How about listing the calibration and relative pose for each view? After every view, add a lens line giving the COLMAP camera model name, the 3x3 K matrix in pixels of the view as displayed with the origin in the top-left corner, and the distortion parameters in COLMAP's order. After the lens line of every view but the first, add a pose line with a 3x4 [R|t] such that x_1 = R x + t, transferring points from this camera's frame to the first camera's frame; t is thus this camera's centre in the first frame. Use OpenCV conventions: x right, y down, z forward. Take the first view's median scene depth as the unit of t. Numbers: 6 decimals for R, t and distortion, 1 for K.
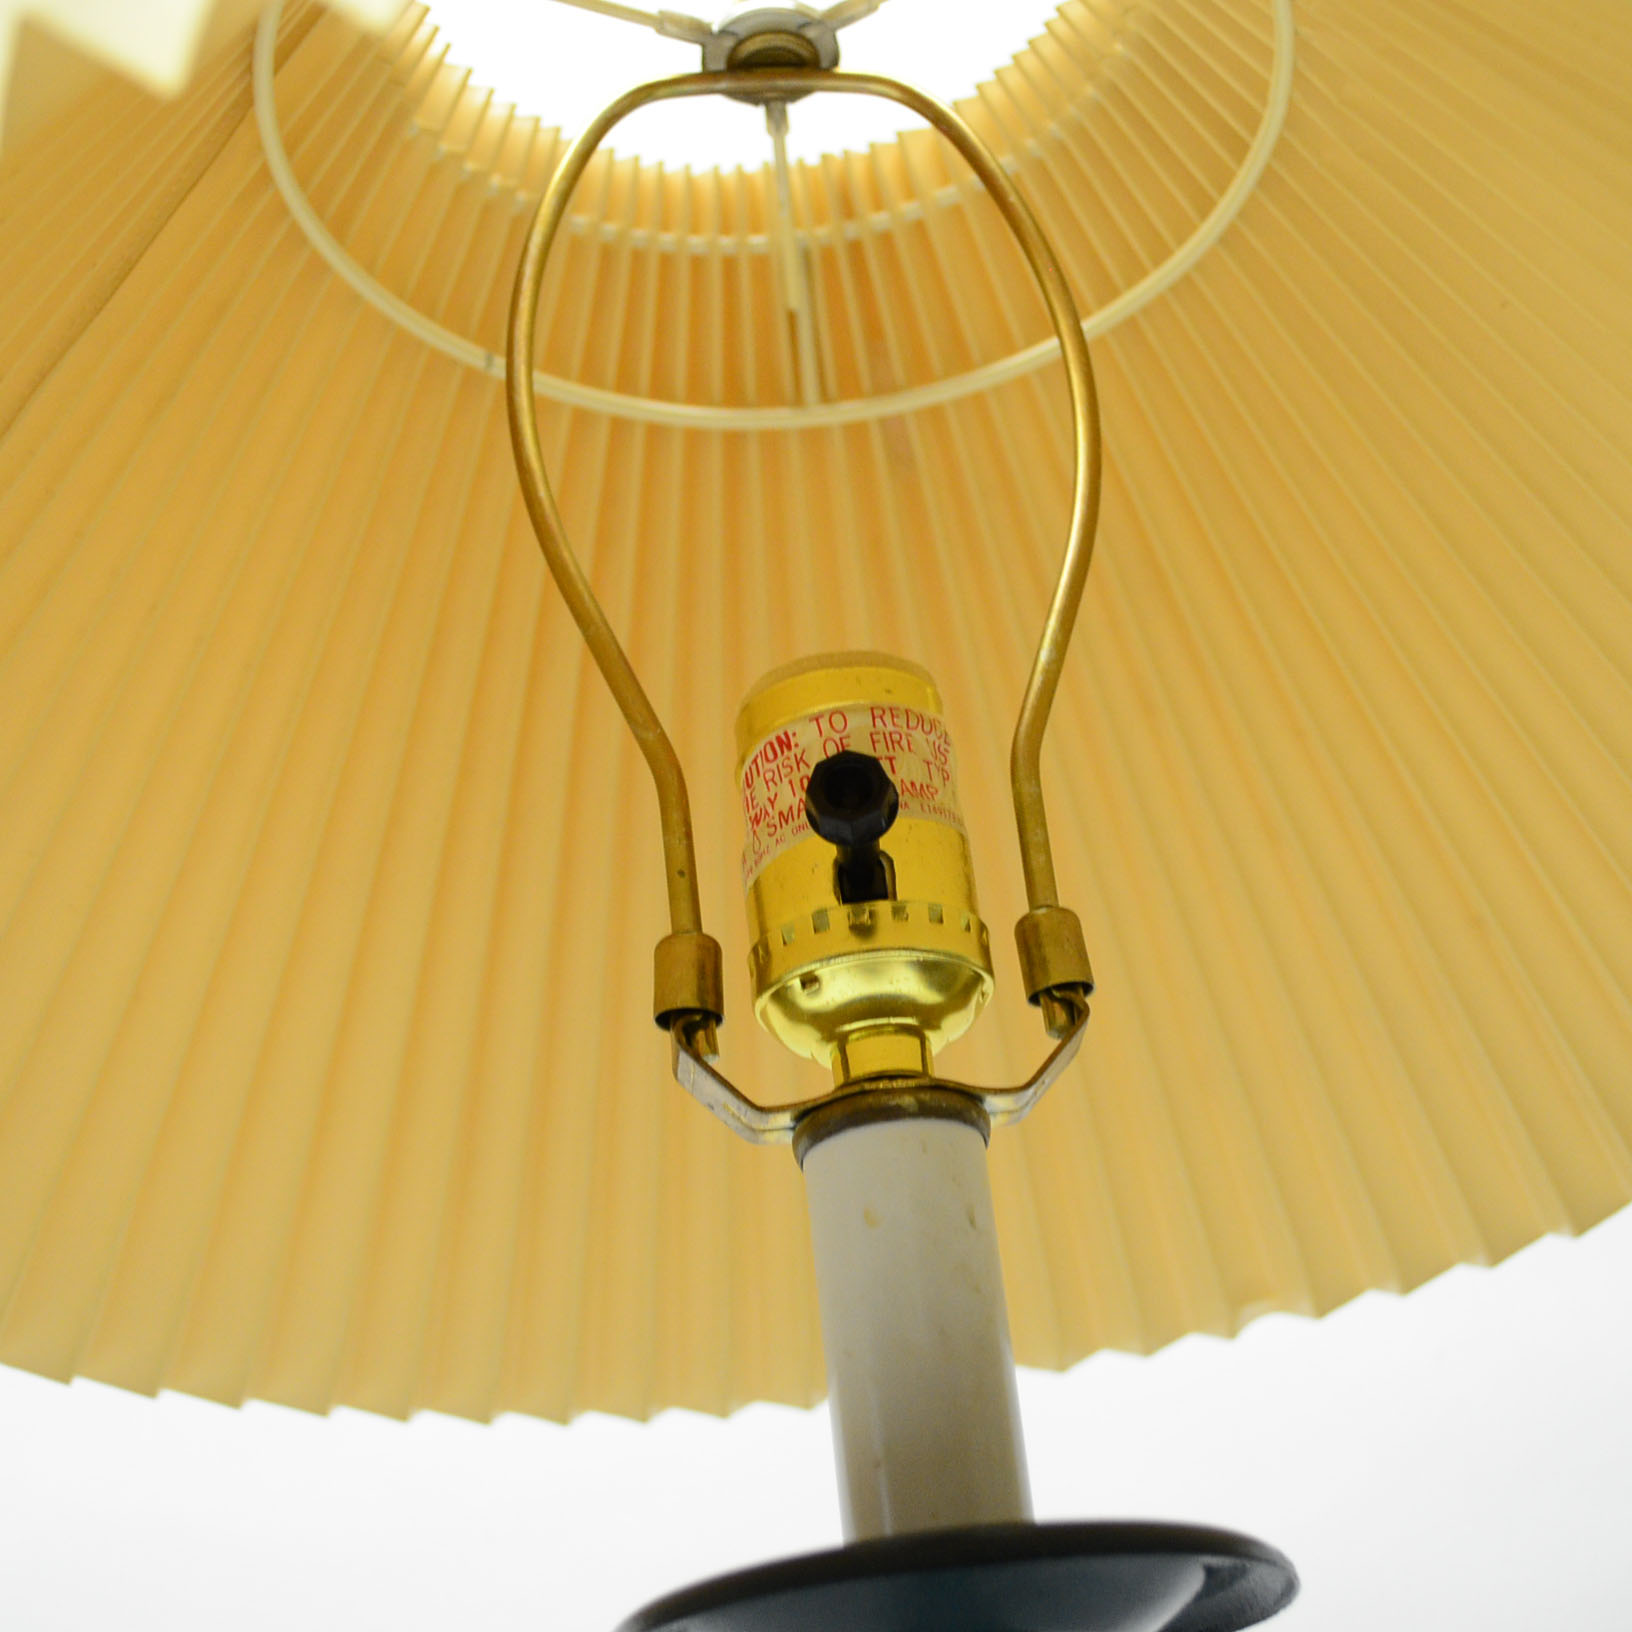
lens RADIAL K [[2861.5, 0, 816.0], [0, 2861.5, 816.0], [0, 0, 1]] dist [0.000121, 0.010138]
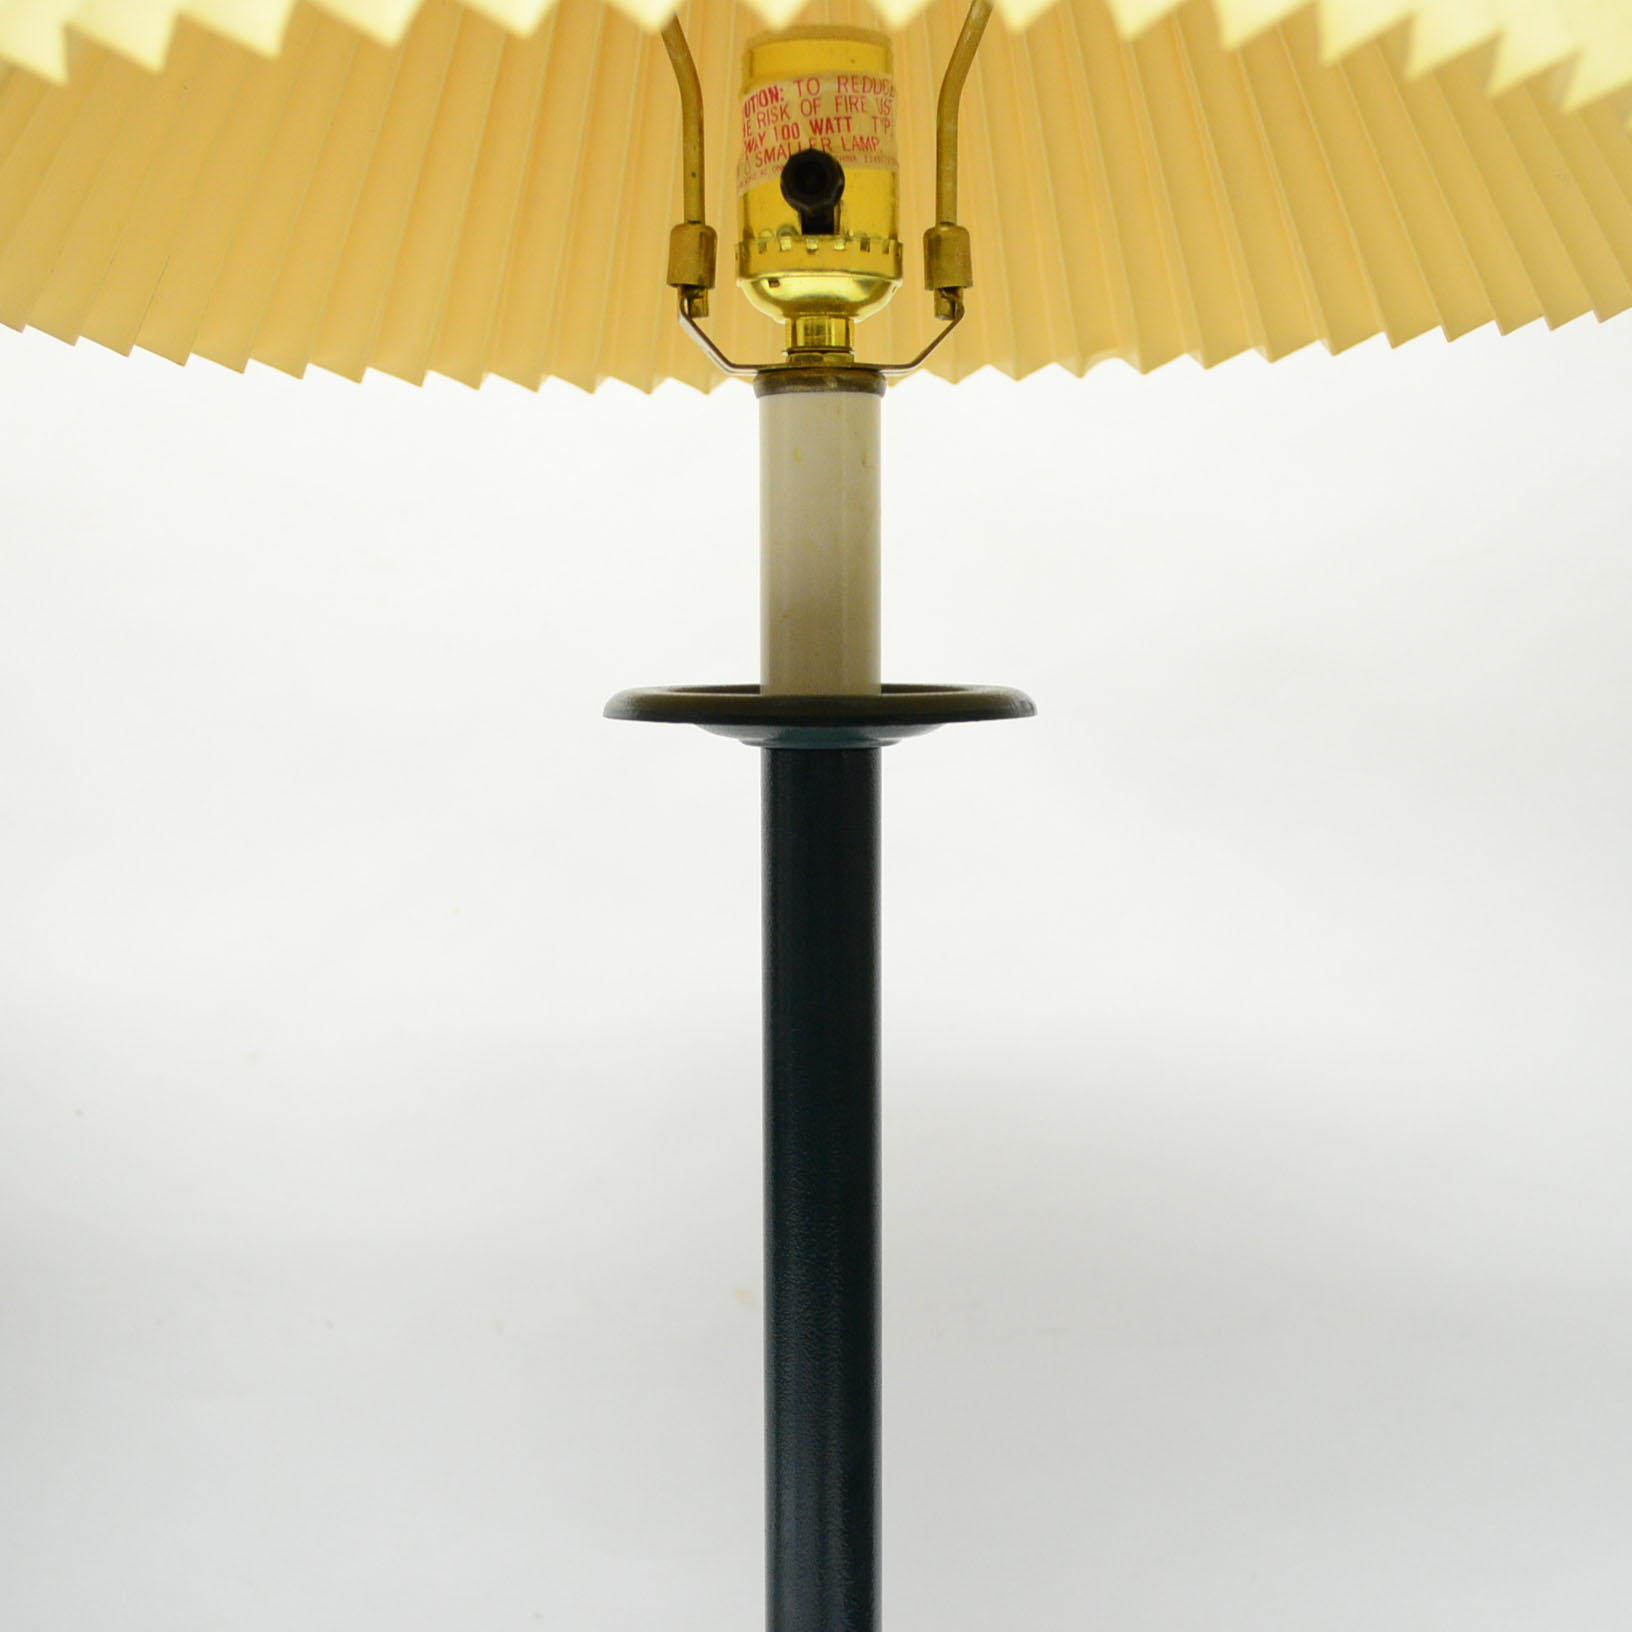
lens RADIAL K [[2490.6, 0, 785.8], [0, 2490.6, 817.3], [0, 0, 1]] dist [0.017079, 0.008996]
pose [[0.995187, 0.096279, 0.018232, 0.006476], [-0.093121, 0.871295, 0.481845, -0.305628], [0.030506, -0.481224, 0.876067, -0.234355]]
